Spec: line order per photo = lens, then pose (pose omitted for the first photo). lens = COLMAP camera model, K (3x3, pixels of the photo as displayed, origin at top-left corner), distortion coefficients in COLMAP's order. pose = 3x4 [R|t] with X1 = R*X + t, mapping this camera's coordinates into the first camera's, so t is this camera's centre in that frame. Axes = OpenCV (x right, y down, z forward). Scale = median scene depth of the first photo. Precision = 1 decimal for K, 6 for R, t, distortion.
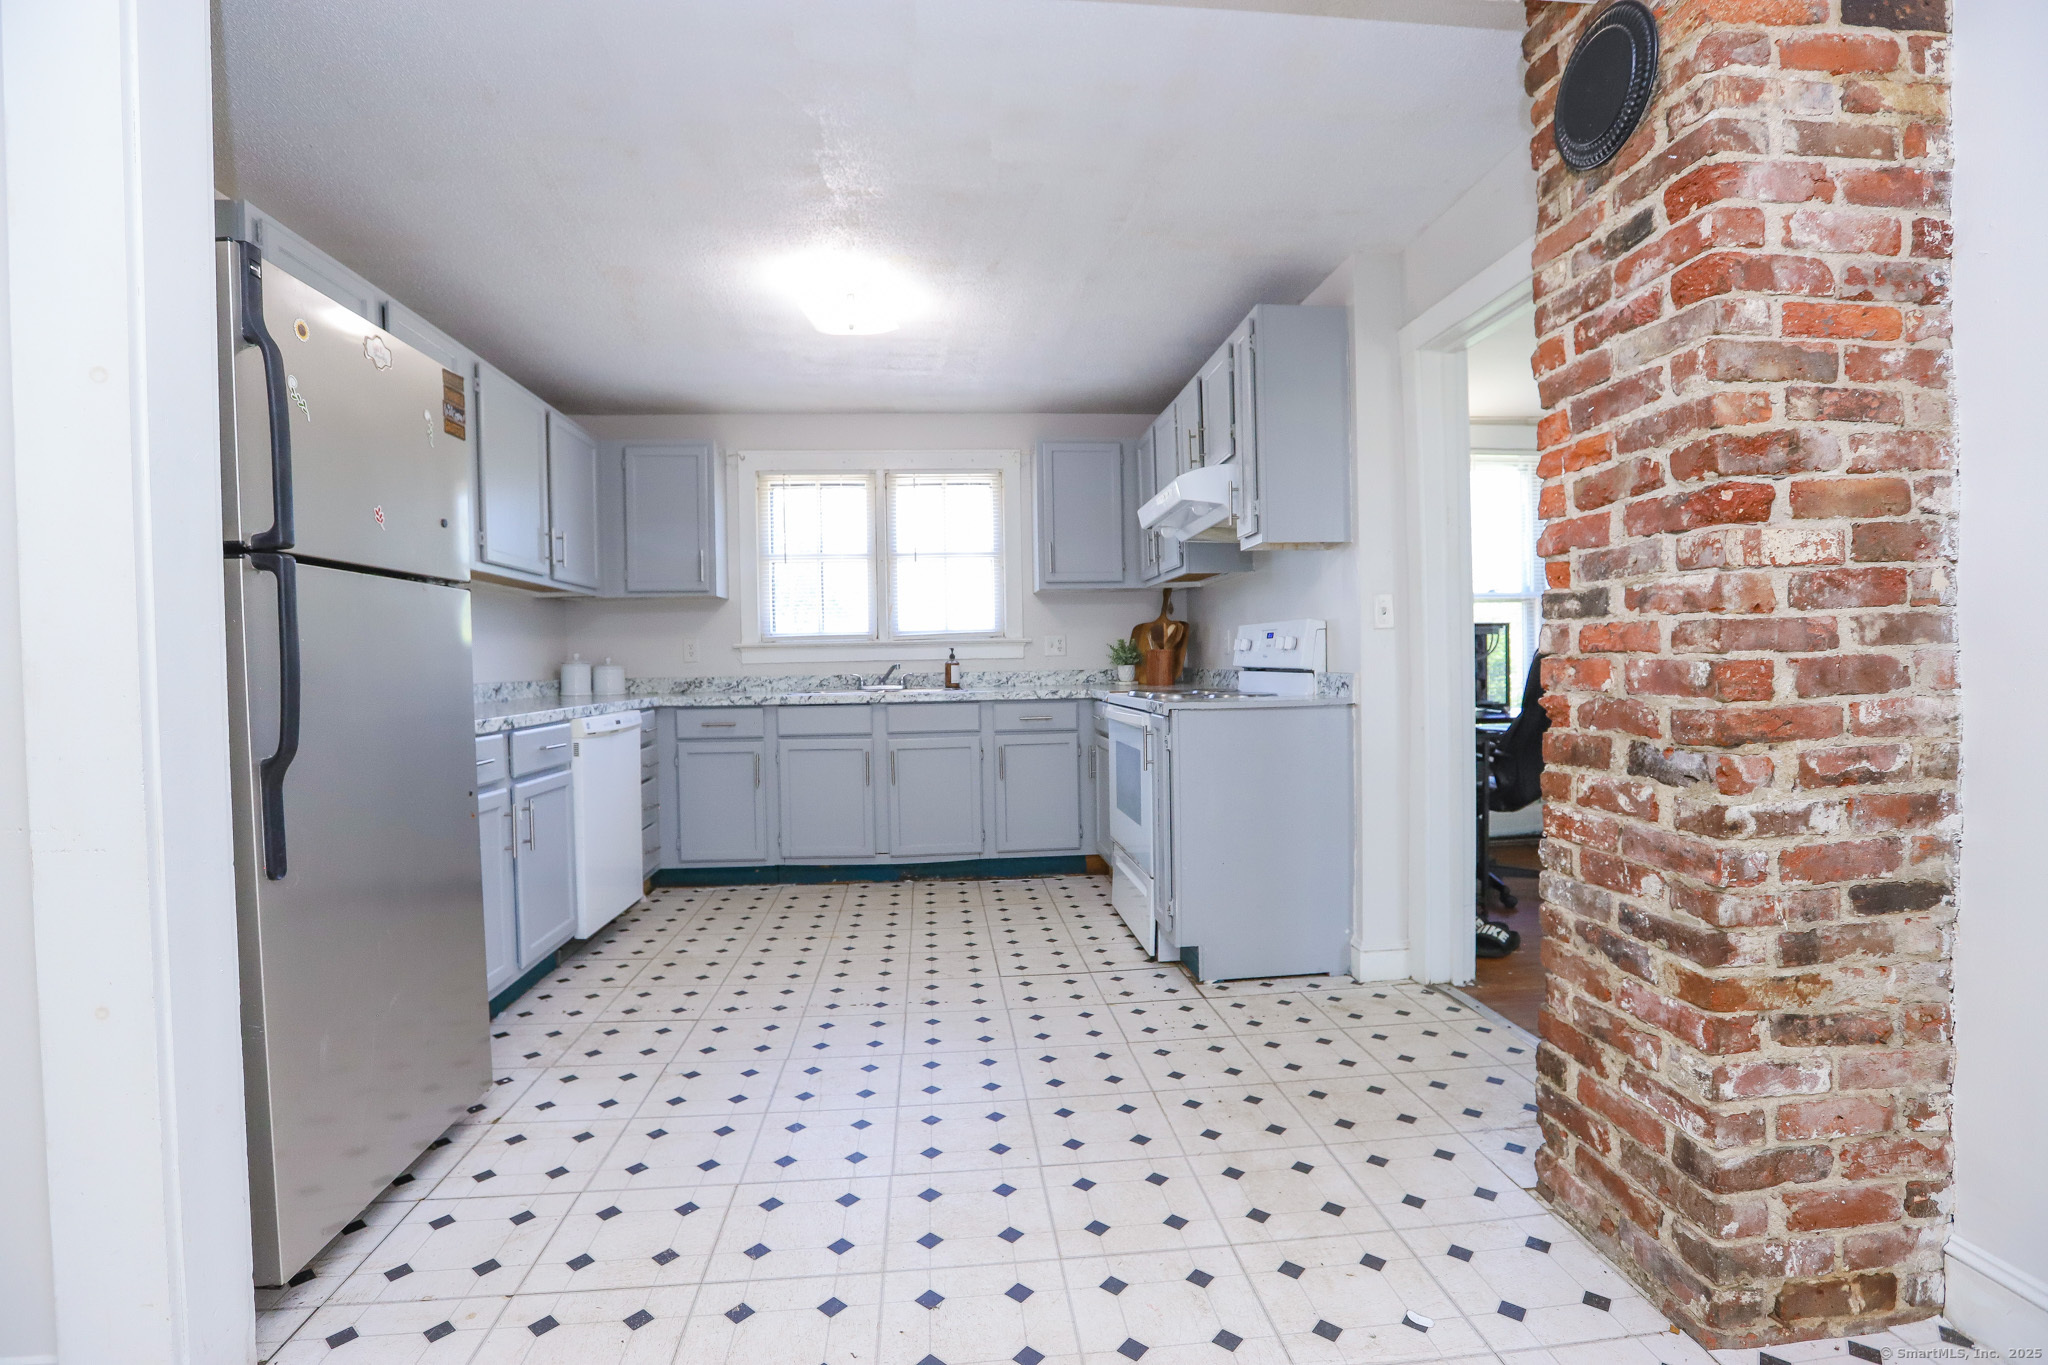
lens RADIAL K [[934.7, 0, 1023.3], [0, 934.7, 685.3], [0, 0, 1]] dist [-0.034737, 0.010854]
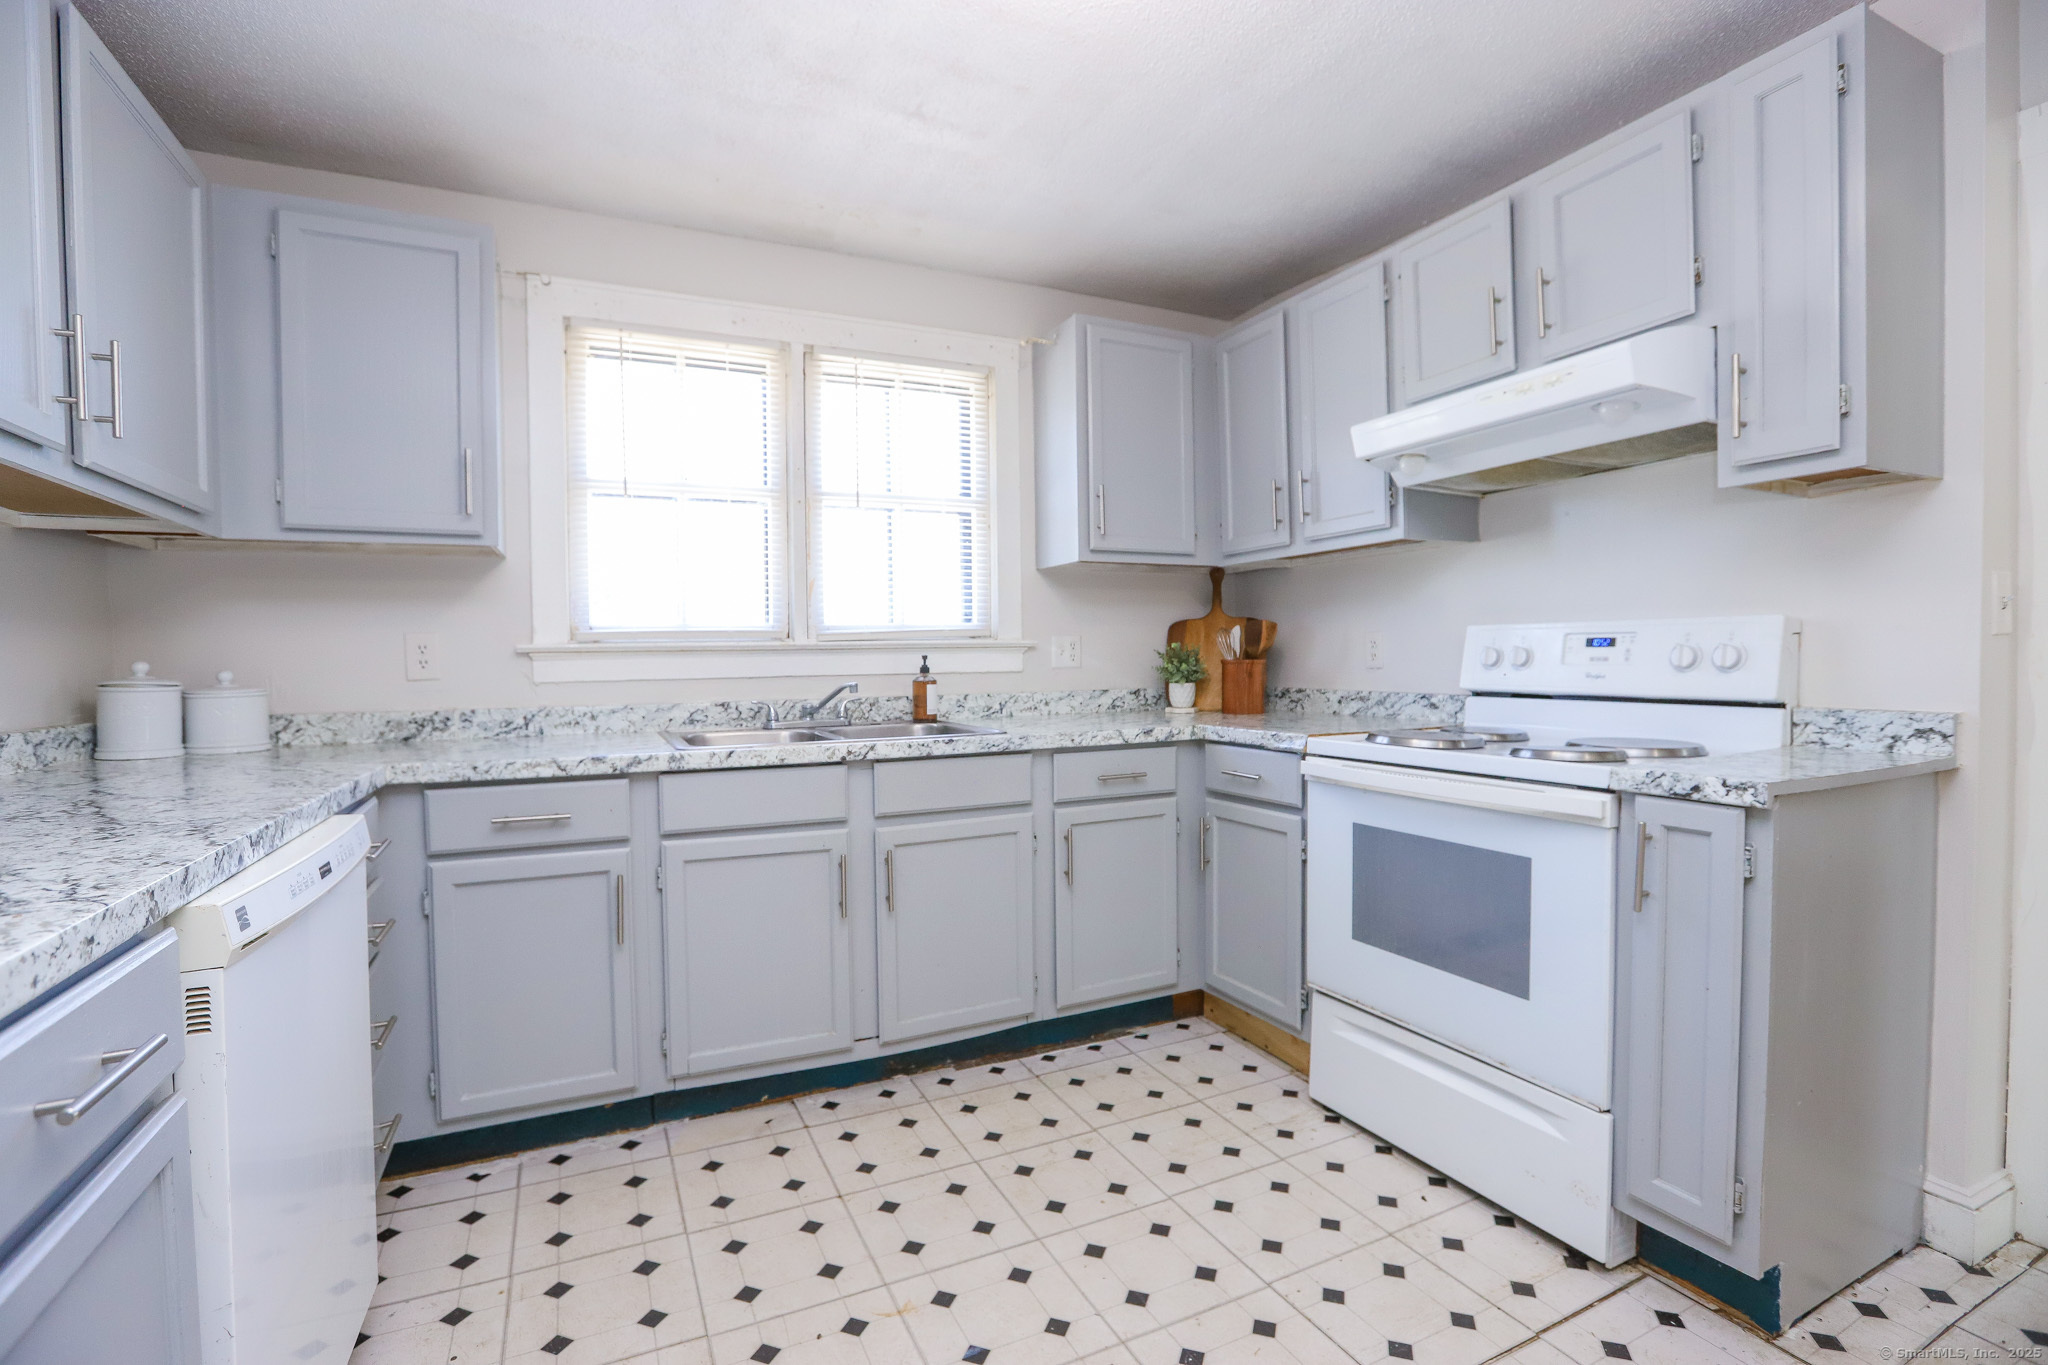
lens RADIAL K [[934.7, 0, 1019.7], [0, 934.7, 687.5], [0, 0, 1]] dist [-0.034737, 0.010854]
pose [[0.939285, -0.004878, 0.343104, -0.241834], [0.005059, 0.999987, 0.000368, -0.020840], [-0.343102, 0.001390, 0.939297, 0.455748]]
